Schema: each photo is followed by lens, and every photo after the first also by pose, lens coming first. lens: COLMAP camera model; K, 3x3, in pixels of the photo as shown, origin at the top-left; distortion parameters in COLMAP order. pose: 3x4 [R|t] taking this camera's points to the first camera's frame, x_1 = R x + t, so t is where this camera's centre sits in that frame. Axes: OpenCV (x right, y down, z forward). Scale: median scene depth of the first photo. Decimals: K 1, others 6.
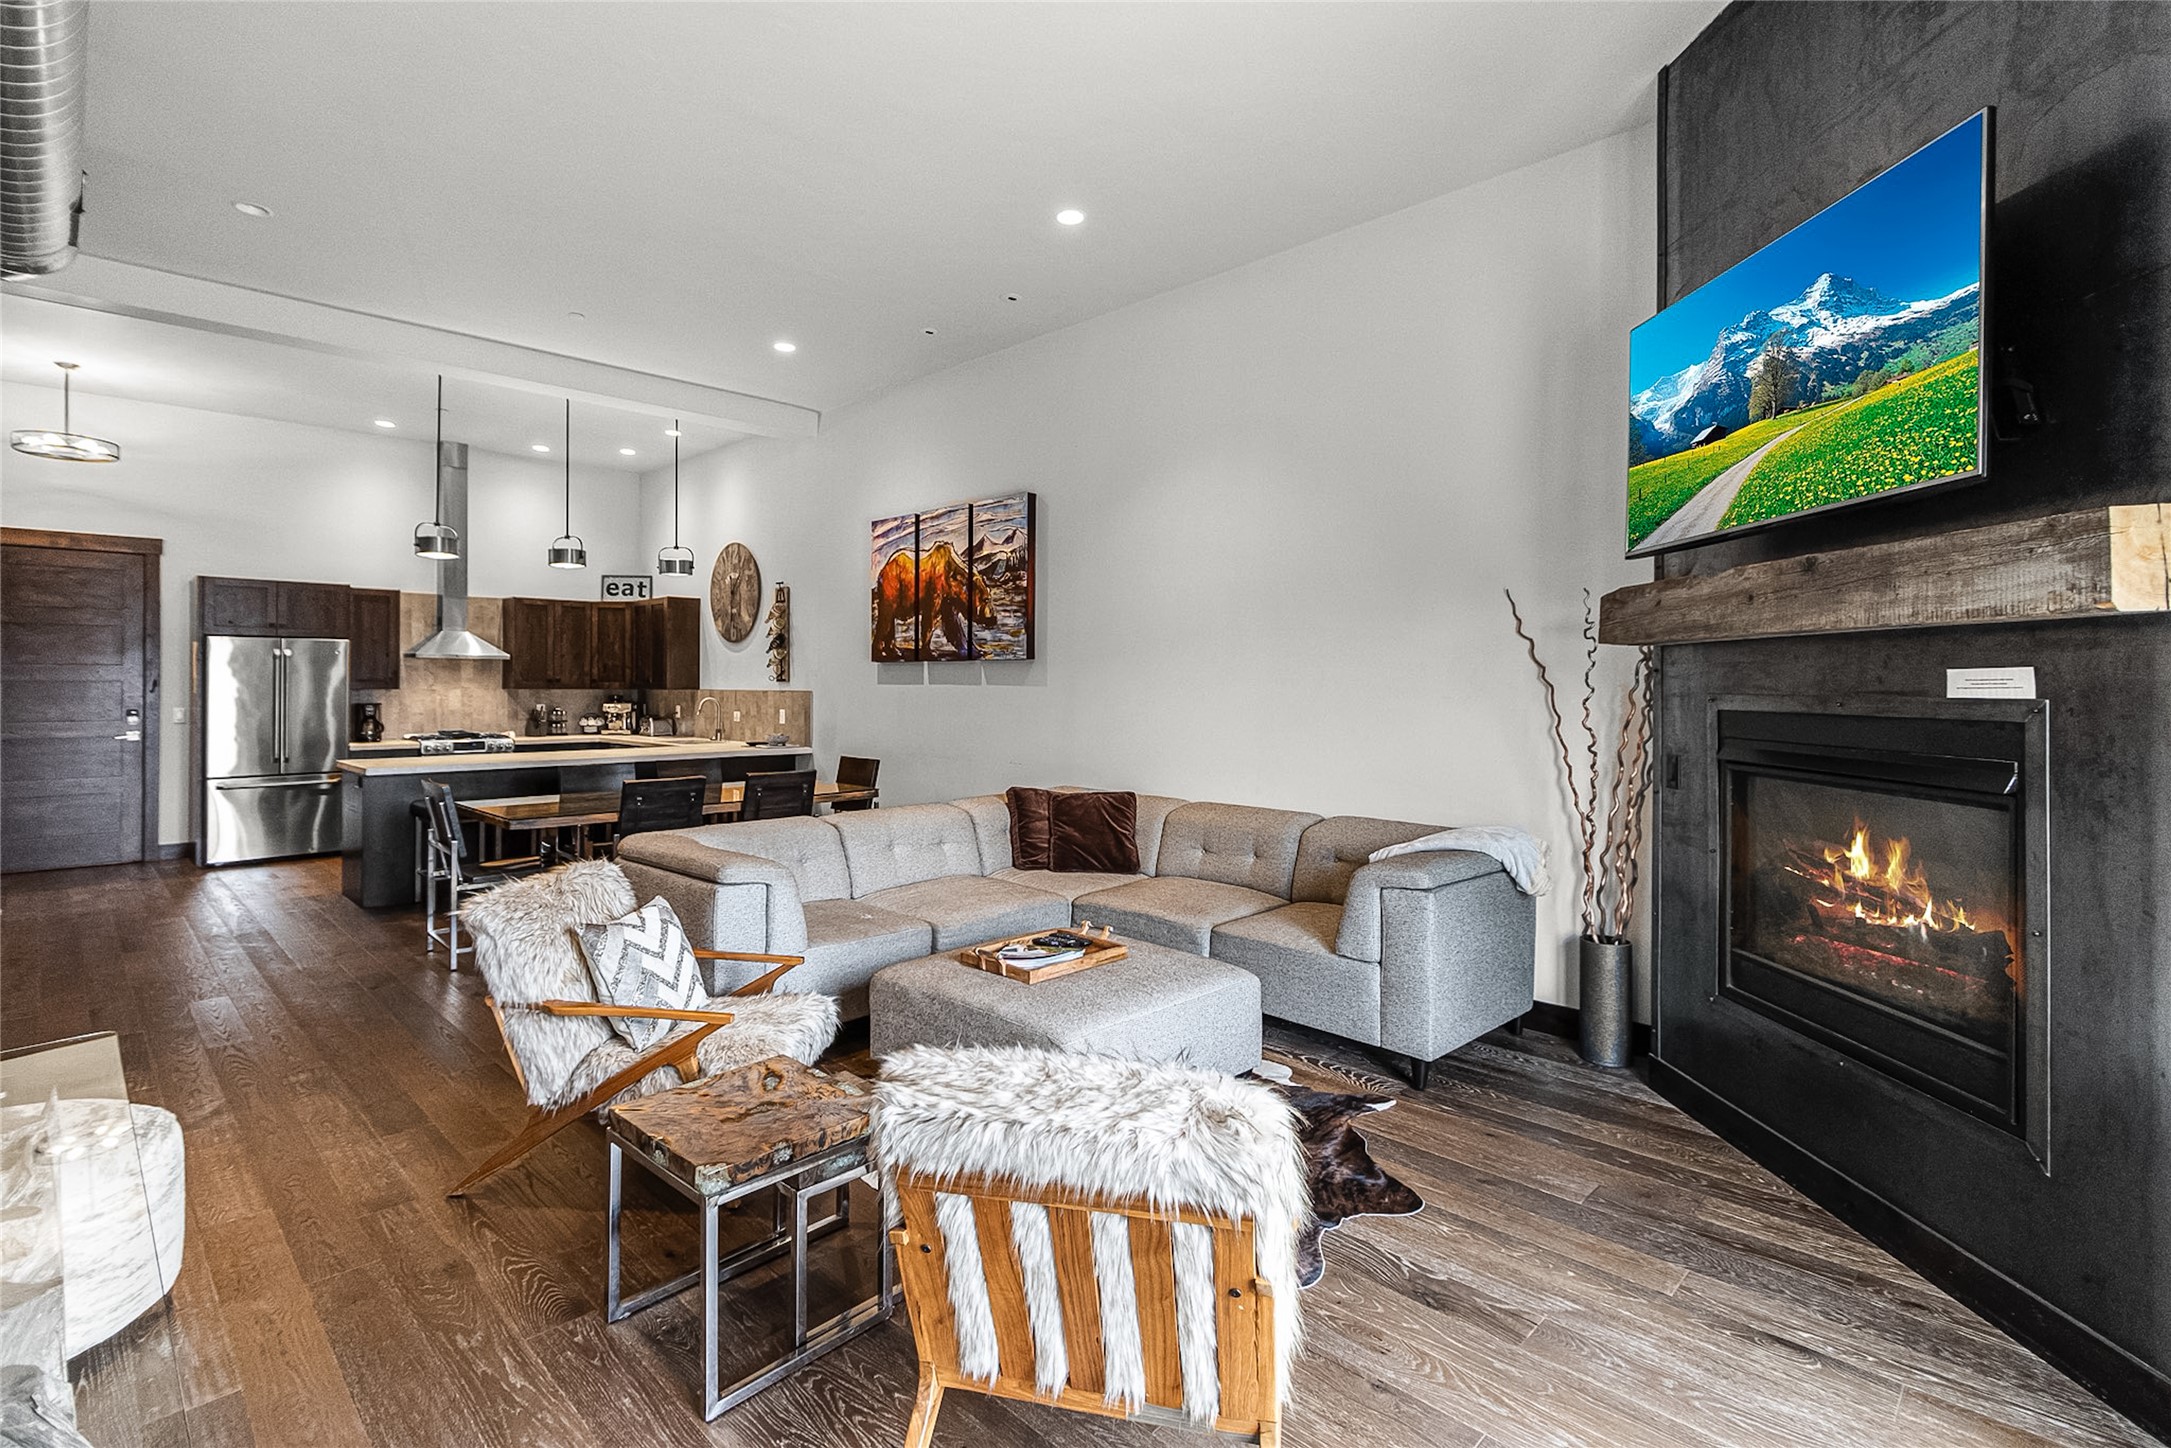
lens RADIAL K [[1019.8, 0, 1034.1], [0, 1019.8, 674.5], [0, 0, 1]] dist [0.013268, -0.003330]
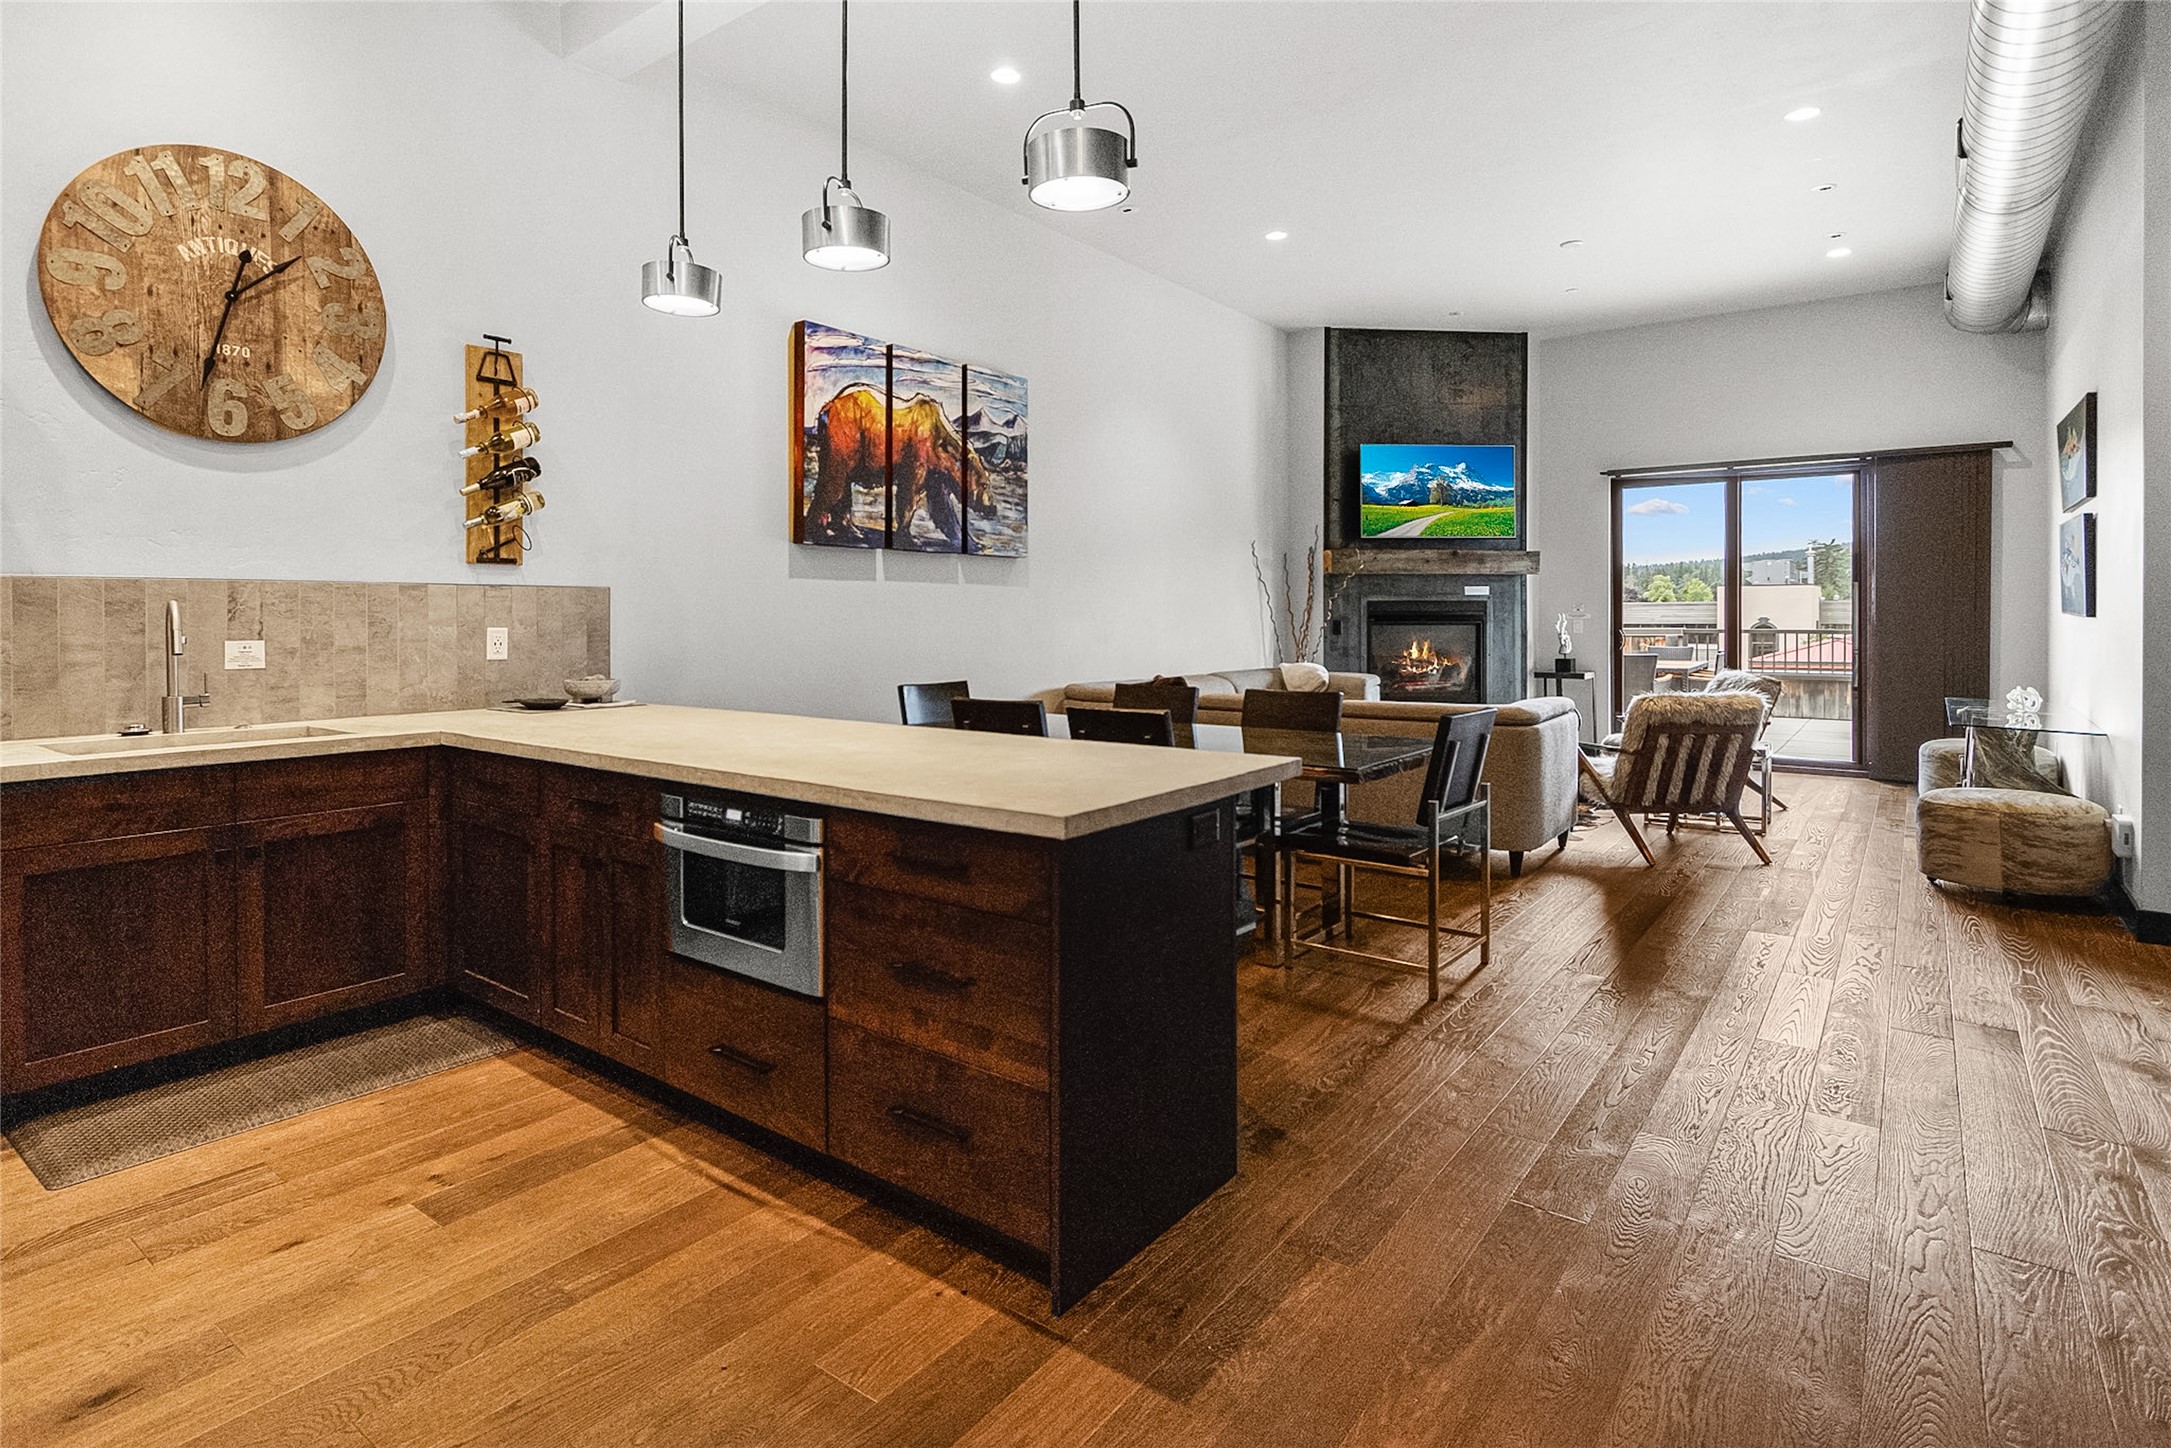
lens RADIAL K [[1138.7, 0, 1070.3], [0, 1138.7, 617.3], [0, 0, 1]] dist [0.017336, -0.003652]
pose [[-0.160388, -0.002961, 0.987050, -0.881636], [-0.004895, 0.999986, 0.002205, 0.031352], [-0.987042, -0.004478, -0.160400, 0.949538]]
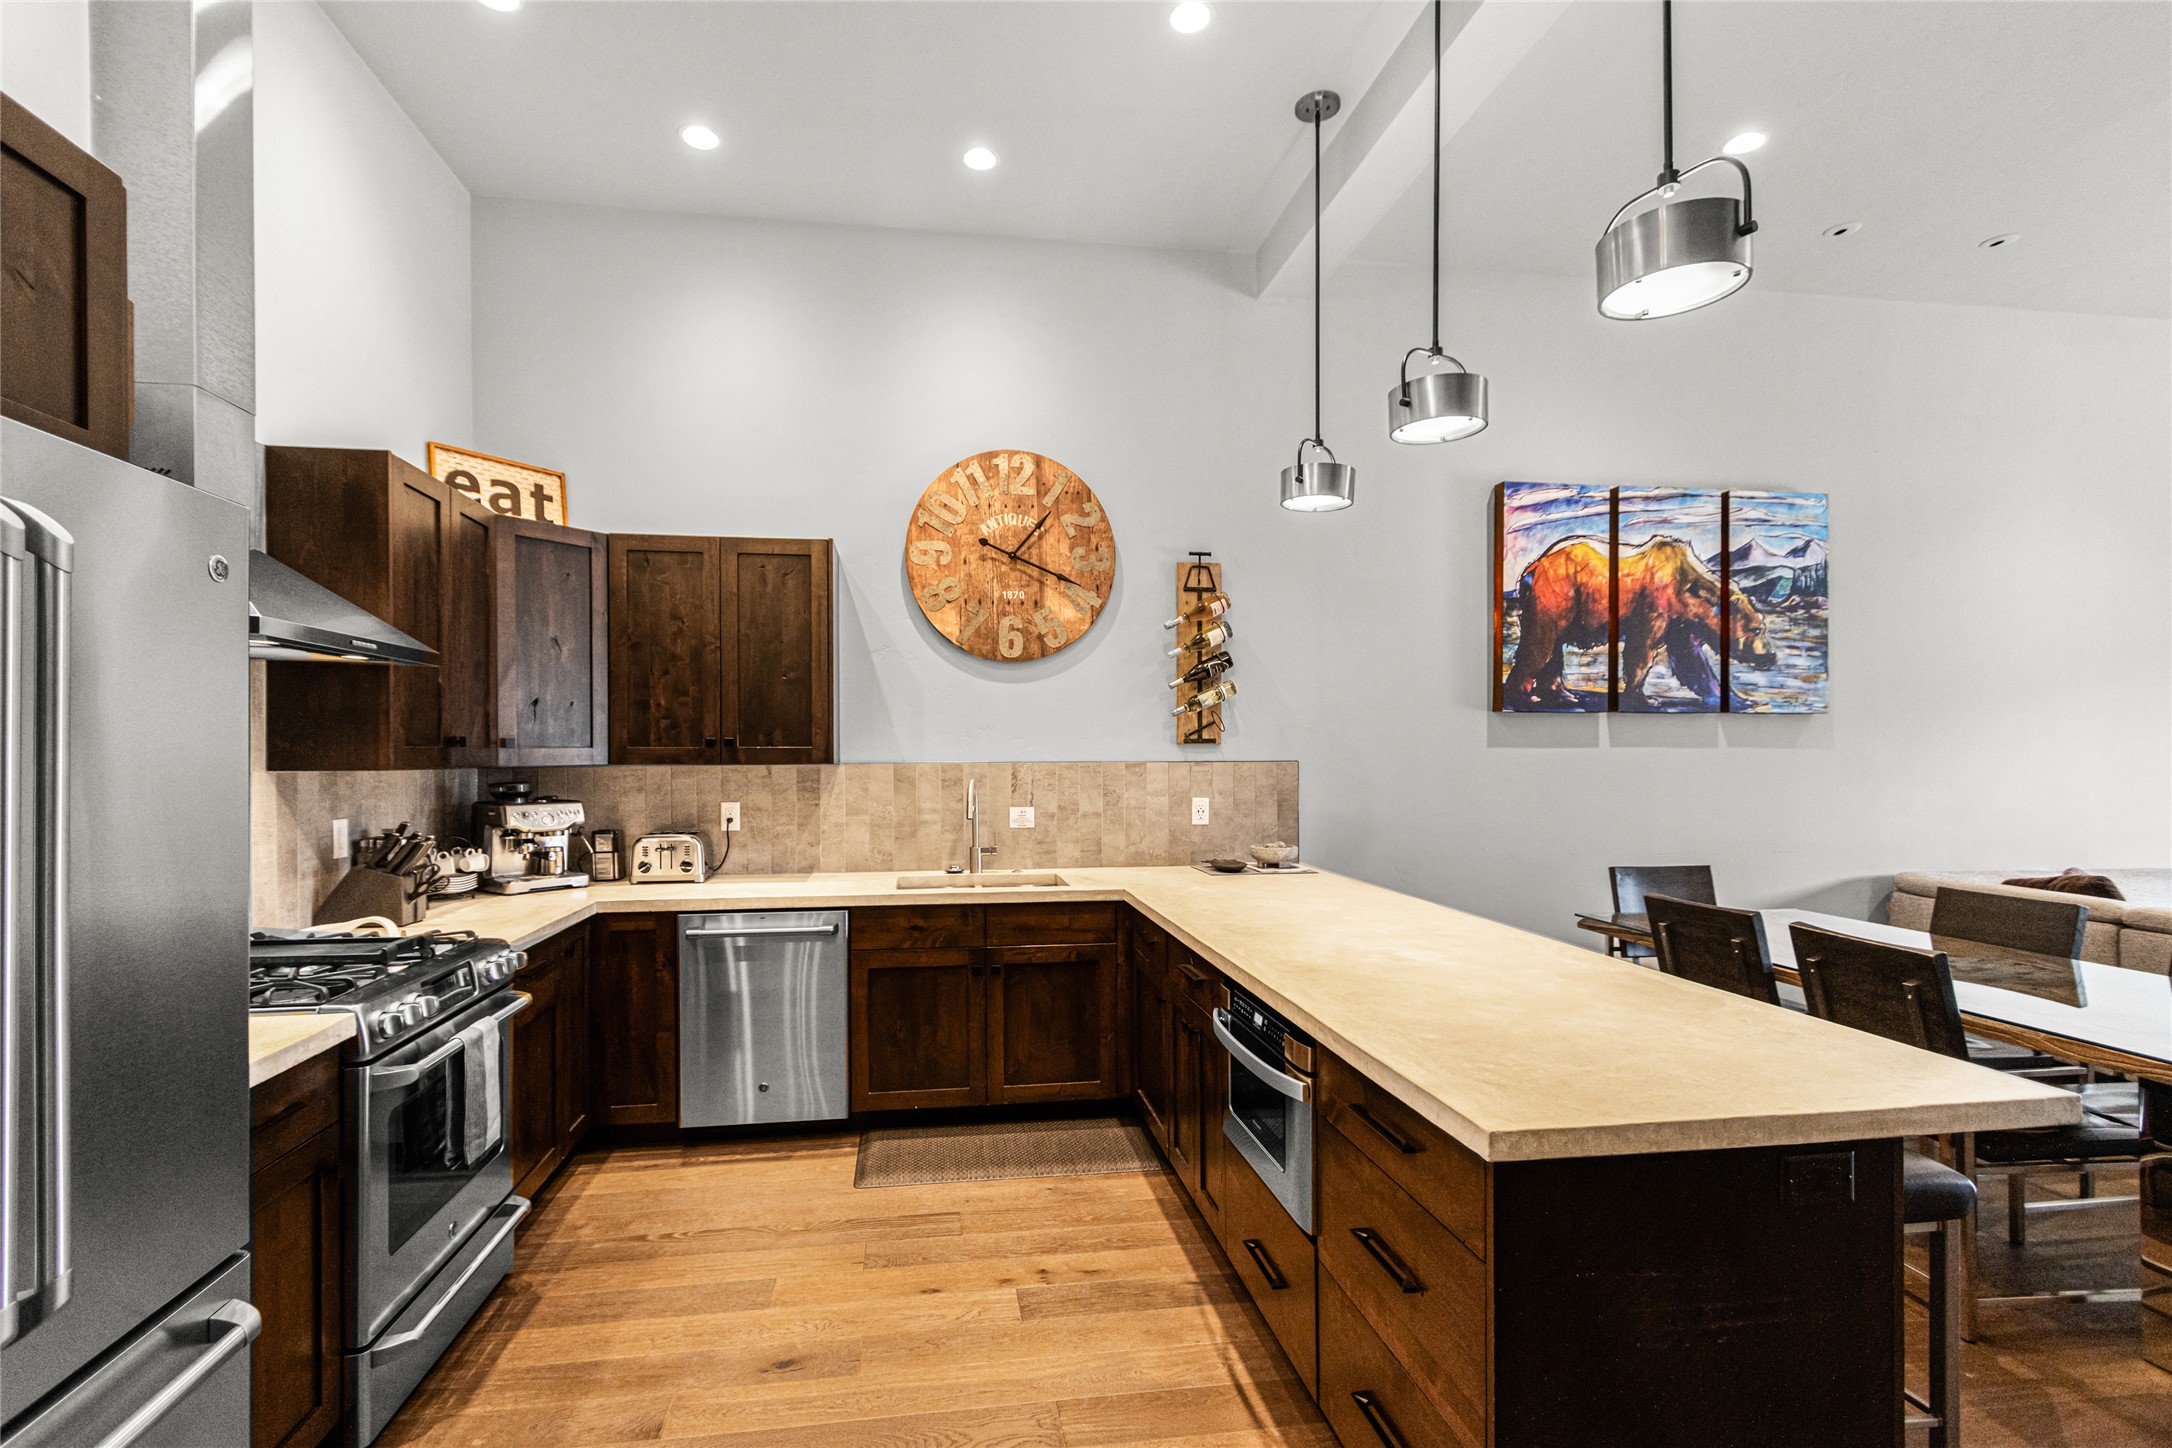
lens RADIAL K [[1020.3, 0, 1055.0], [0, 1020.3, 748.1], [0, 0, 1]] dist [0.013268, -0.003330]
pose [[0.581036, -0.002415, 0.813874, -0.813191], [-0.003618, 0.999978, 0.005549, 0.007290], [-0.813870, -0.006169, 0.581015, 0.861501]]
